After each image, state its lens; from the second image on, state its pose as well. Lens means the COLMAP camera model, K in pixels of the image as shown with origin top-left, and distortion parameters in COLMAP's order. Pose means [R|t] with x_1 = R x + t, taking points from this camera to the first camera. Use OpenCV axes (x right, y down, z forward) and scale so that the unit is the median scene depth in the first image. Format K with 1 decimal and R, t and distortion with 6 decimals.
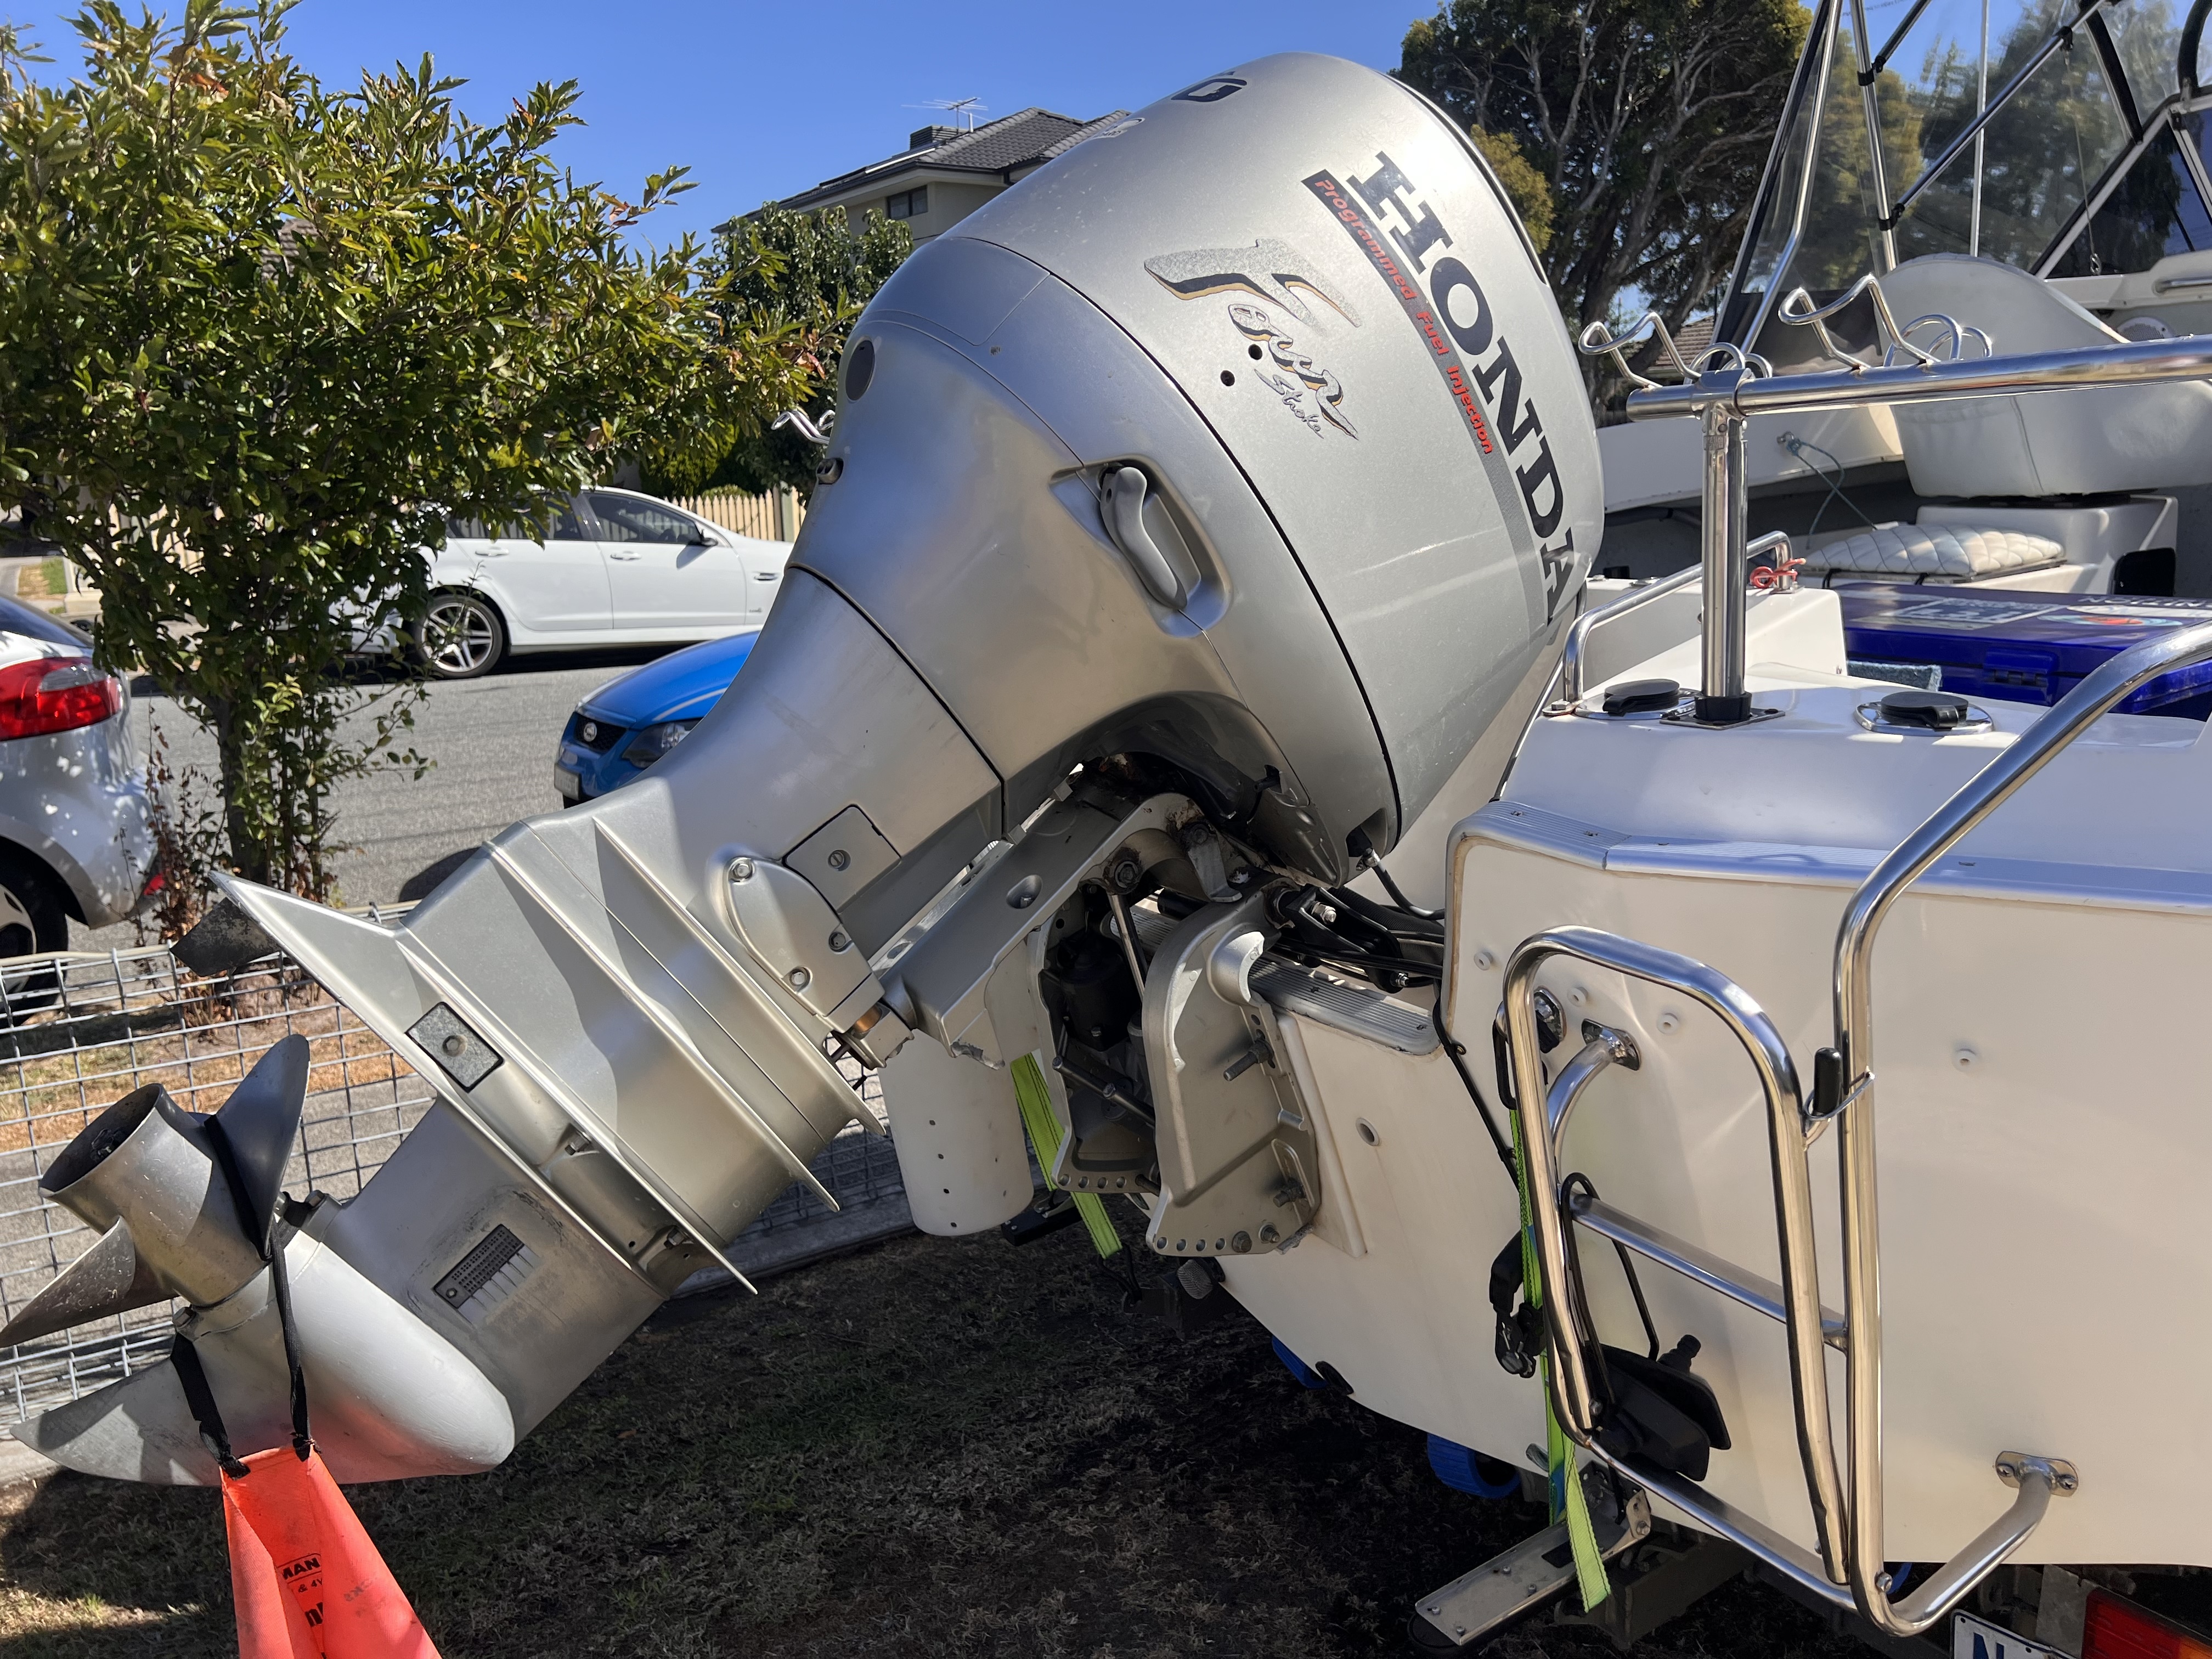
lens RADIAL K [[1653.1, 0, 1106.0], [0, 1653.1, 829.5], [0, 0, 1]] dist [0.071024, -0.085395]
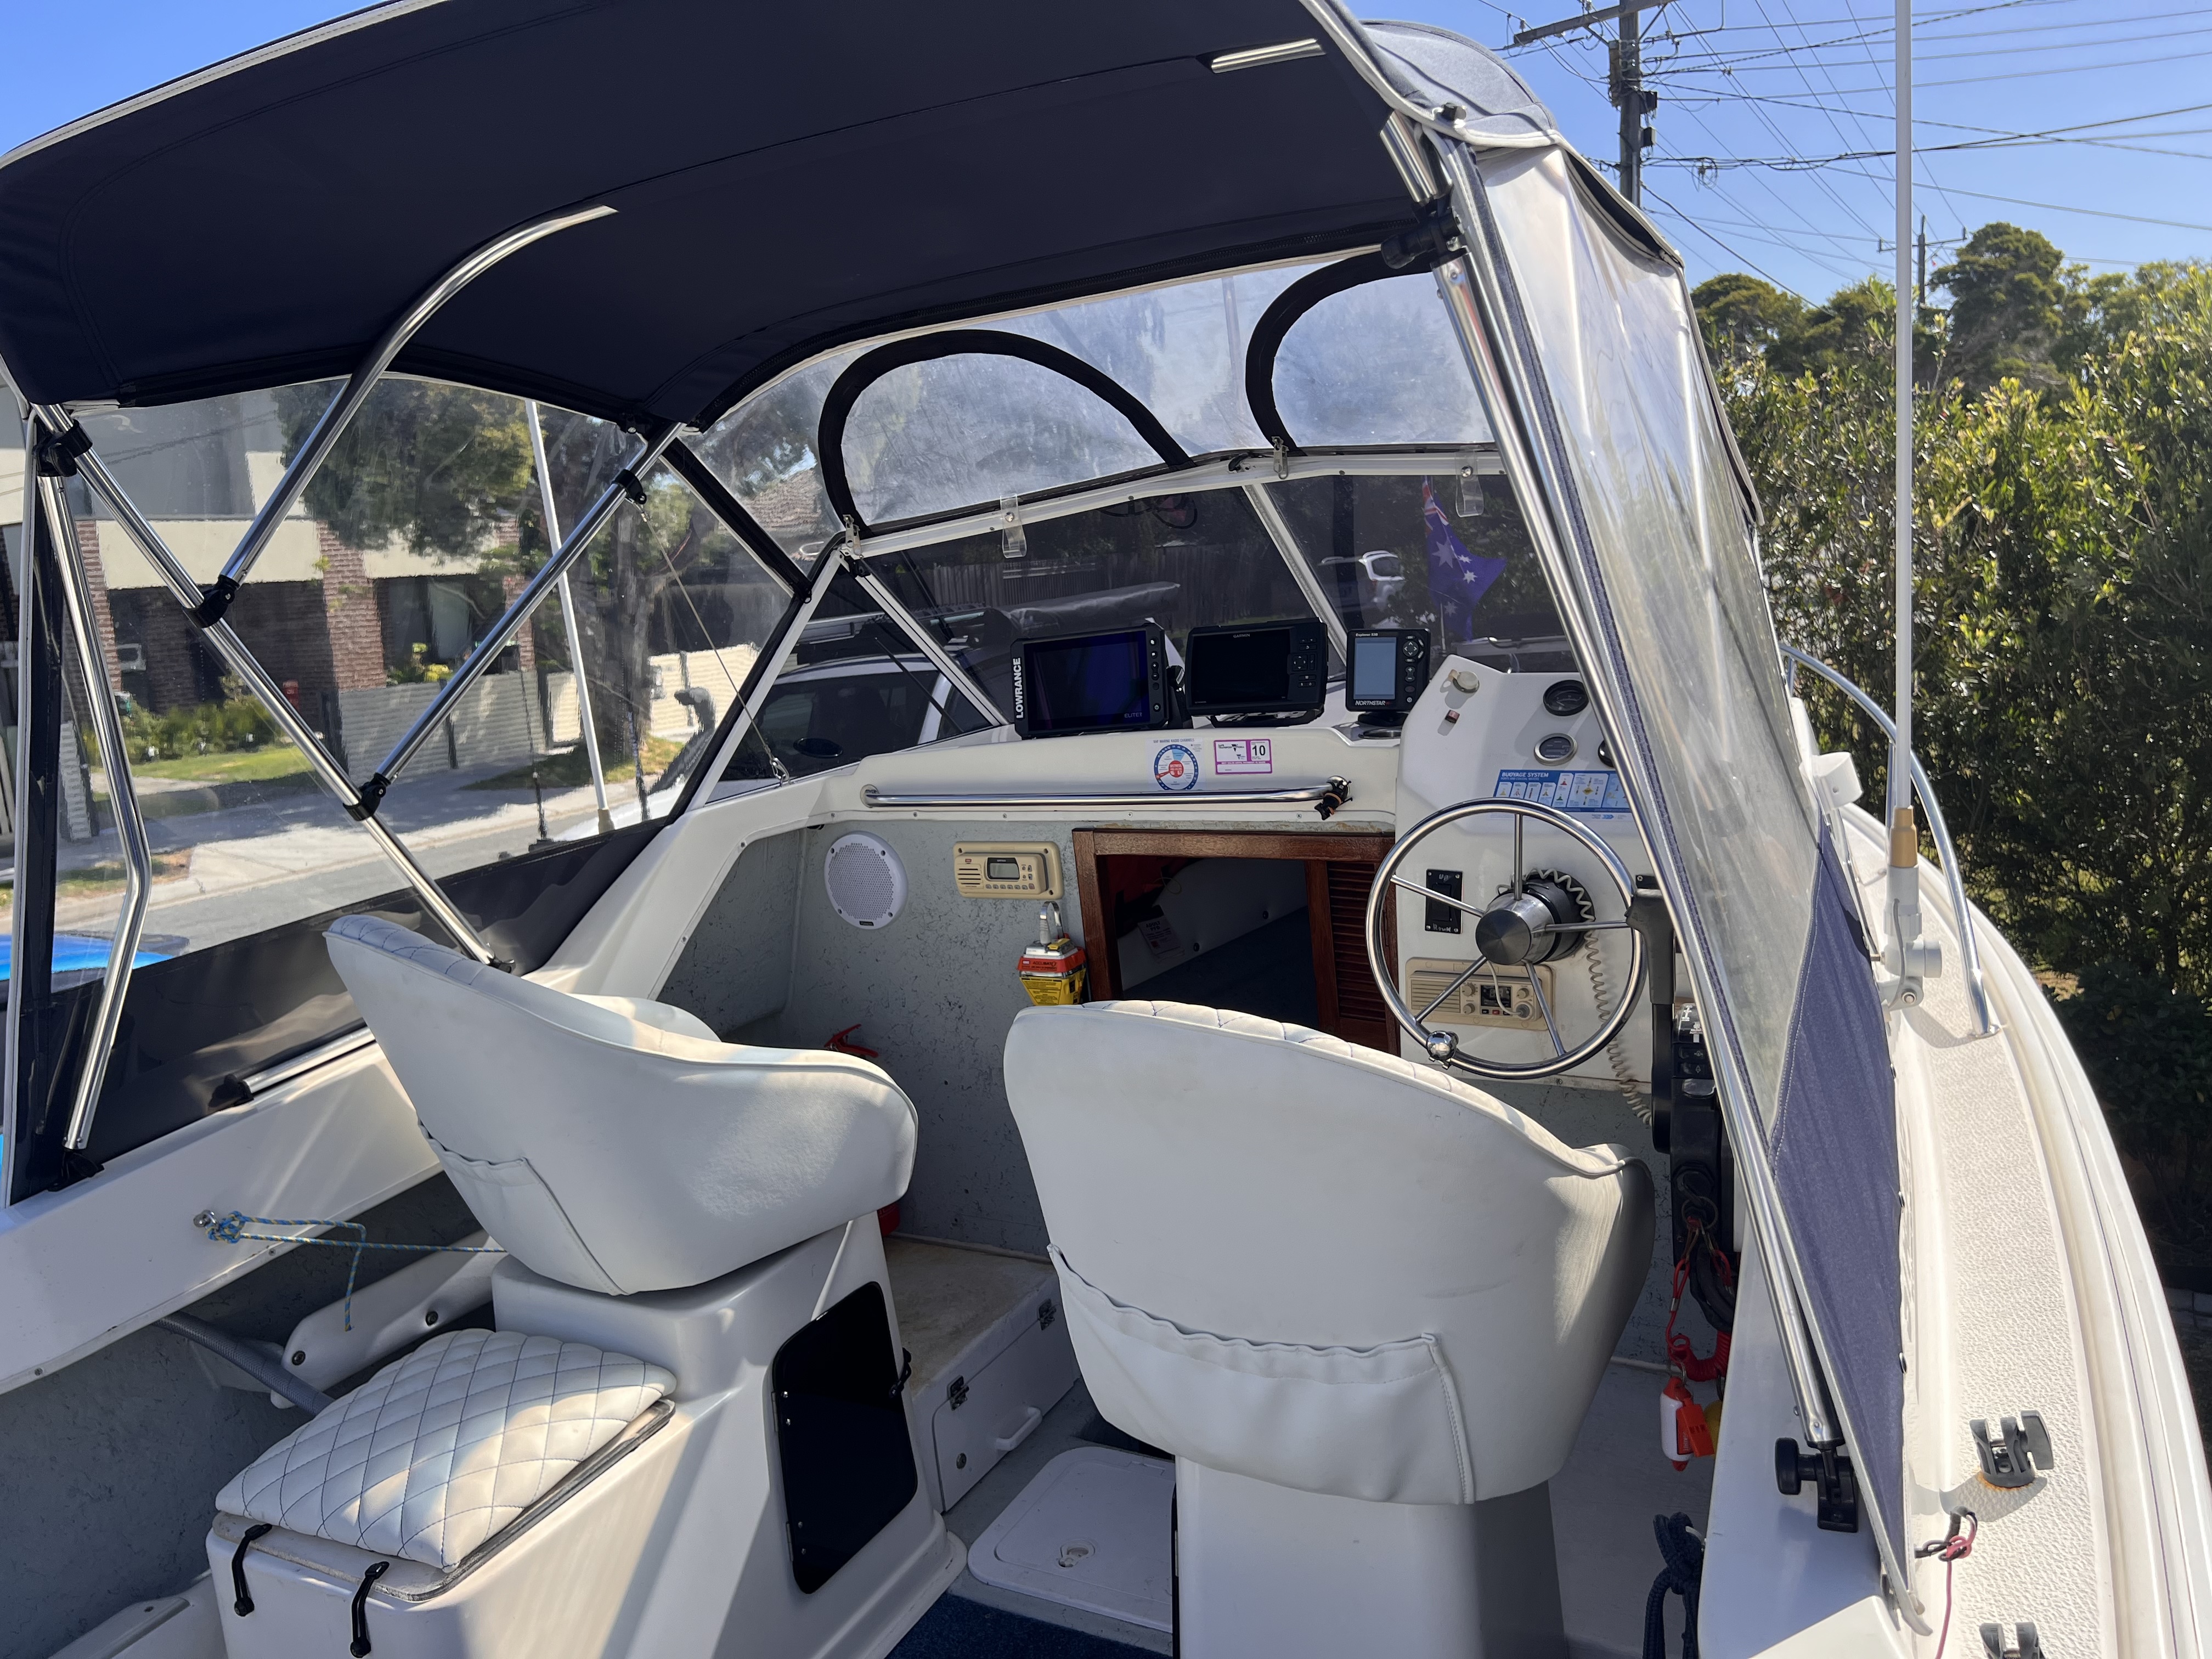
lens RADIAL K [[1653.1, 0, 1106.0], [0, 1653.1, 829.5], [0, 0, 1]] dist [0.071024, -0.085395]
pose [[0.880959, -0.129022, 0.455263, 0.653452], [0.162278, 0.986140, -0.034543, -0.444010], [-0.444497, 0.104310, 0.889687, 0.543706]]
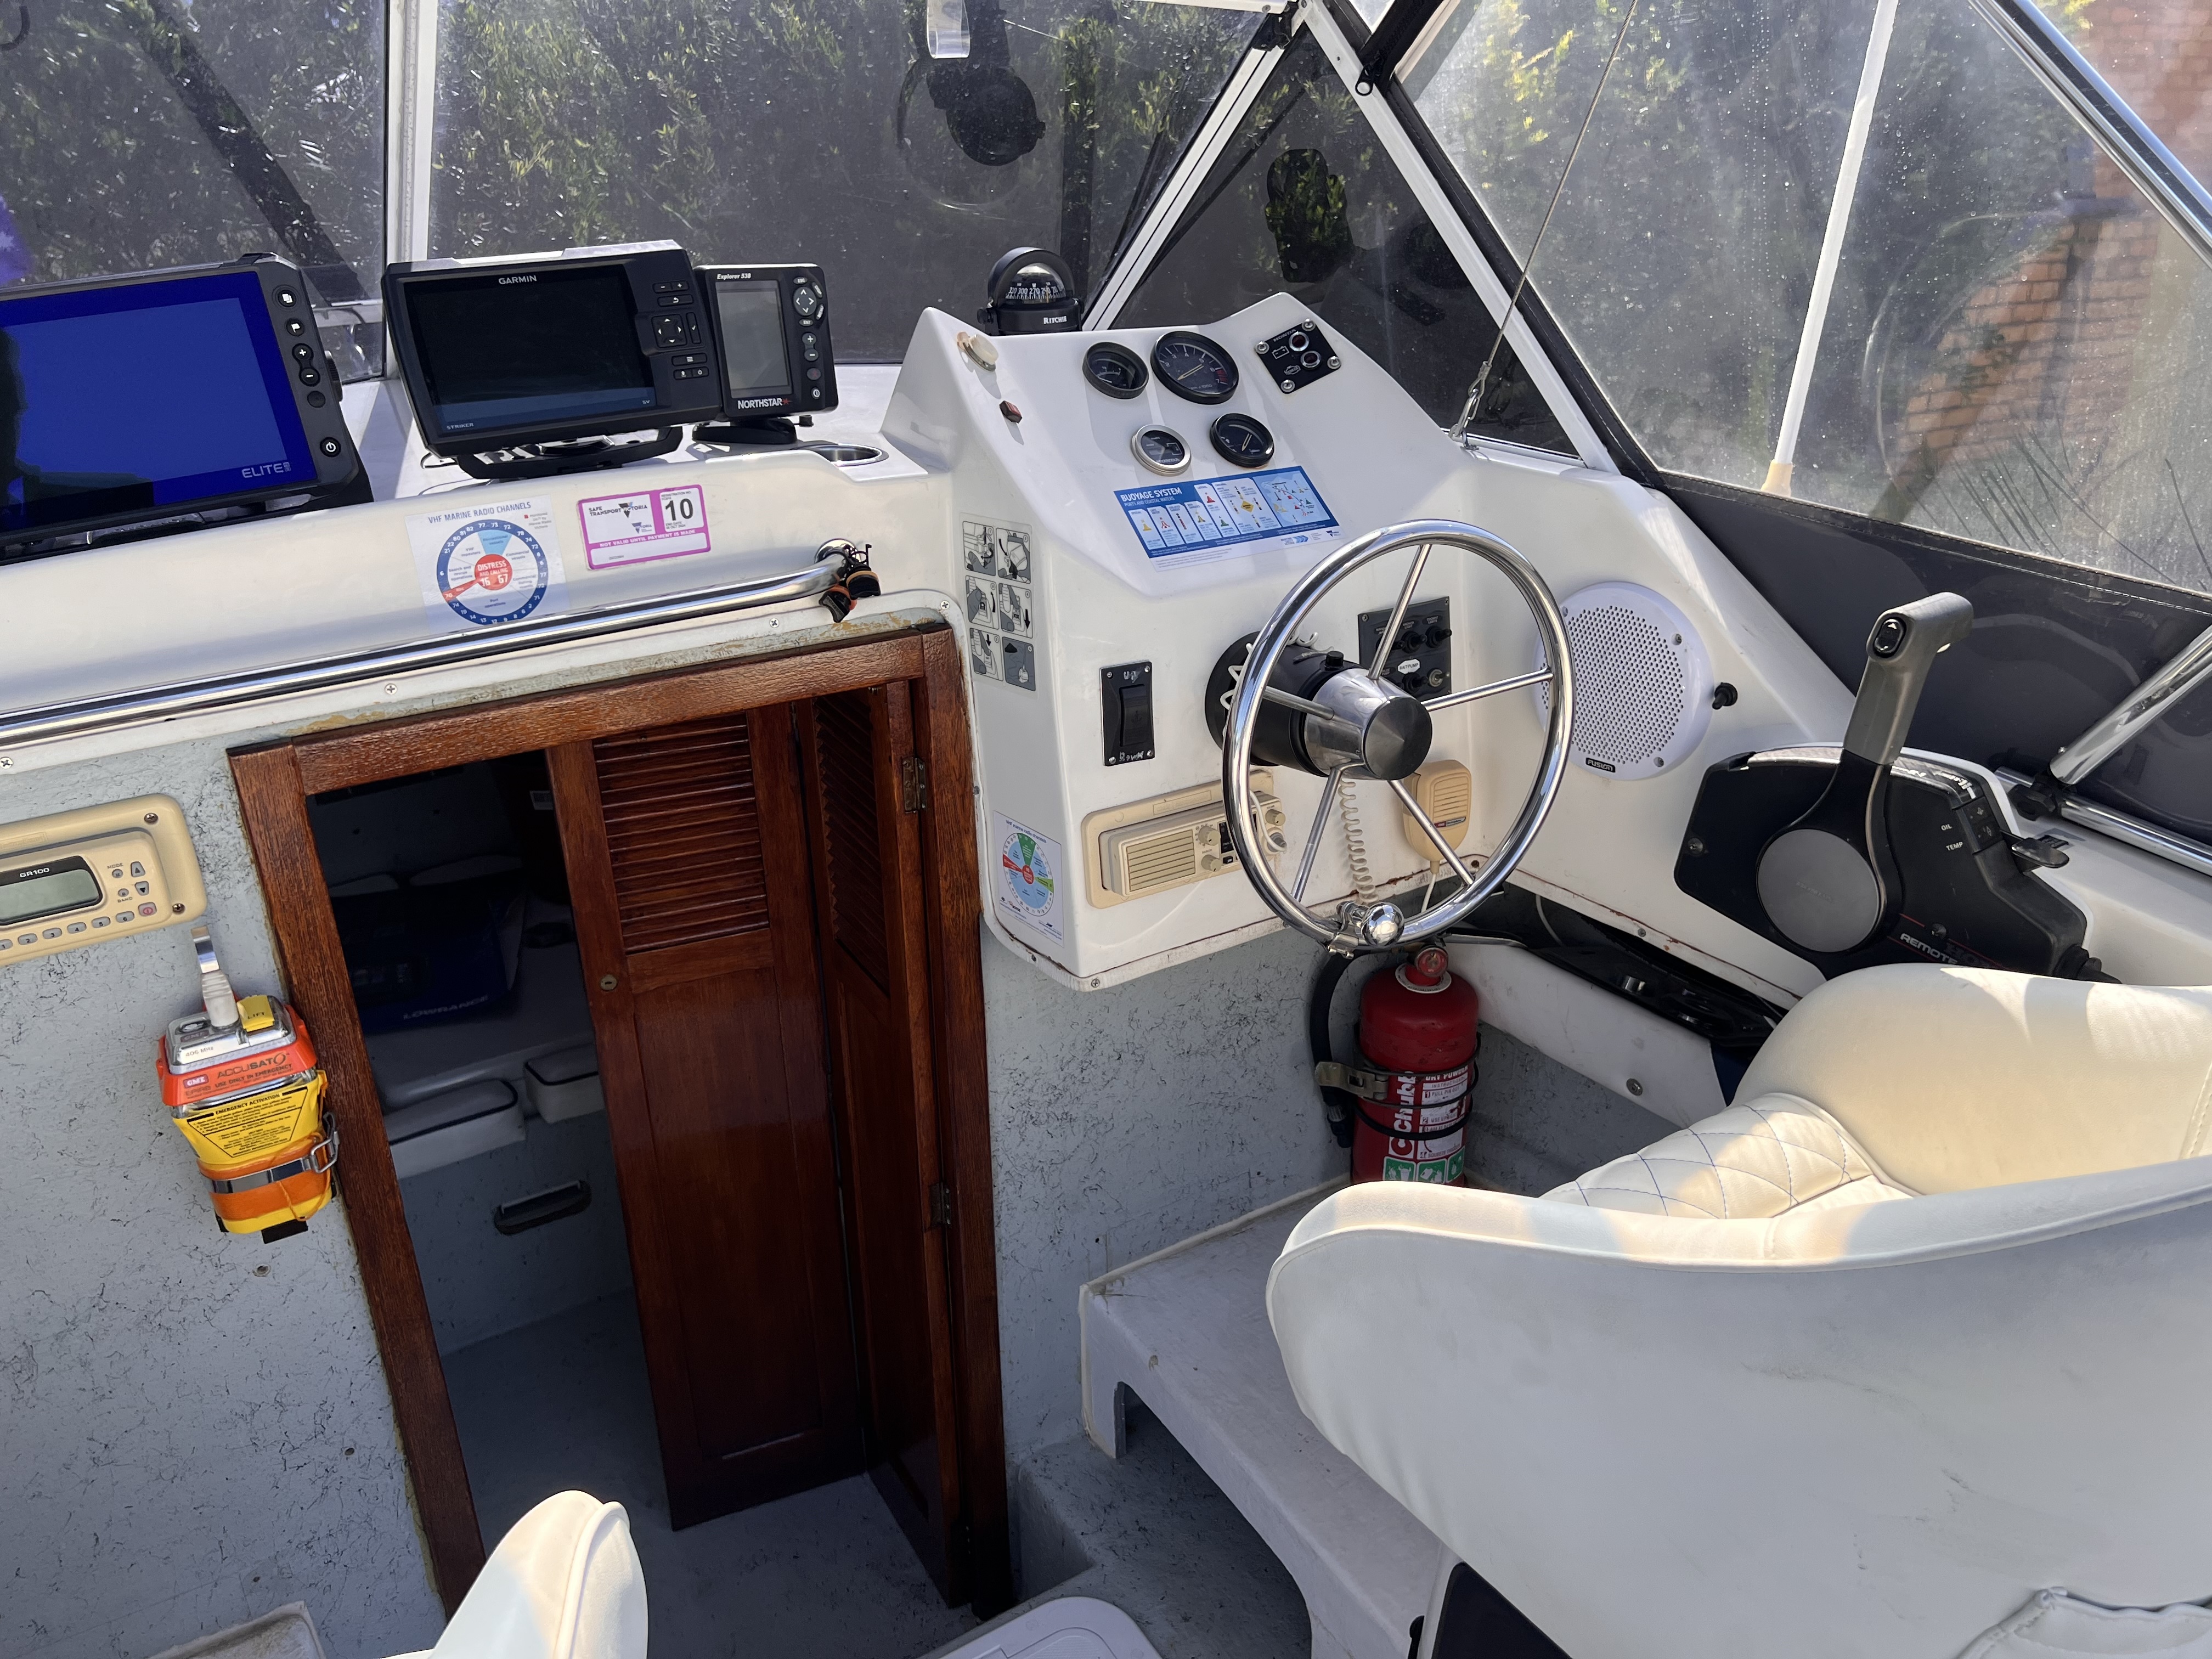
lens RADIAL K [[1653.1, 0, 1106.0], [0, 1653.1, 829.5], [0, 0, 1]] dist [0.071024, -0.085395]
pose [[0.002240, -0.369930, 0.929057, 0.683020], [0.235362, 0.903155, 0.359049, -0.574897], [-0.971905, 0.217861, 0.089091, 1.234542]]
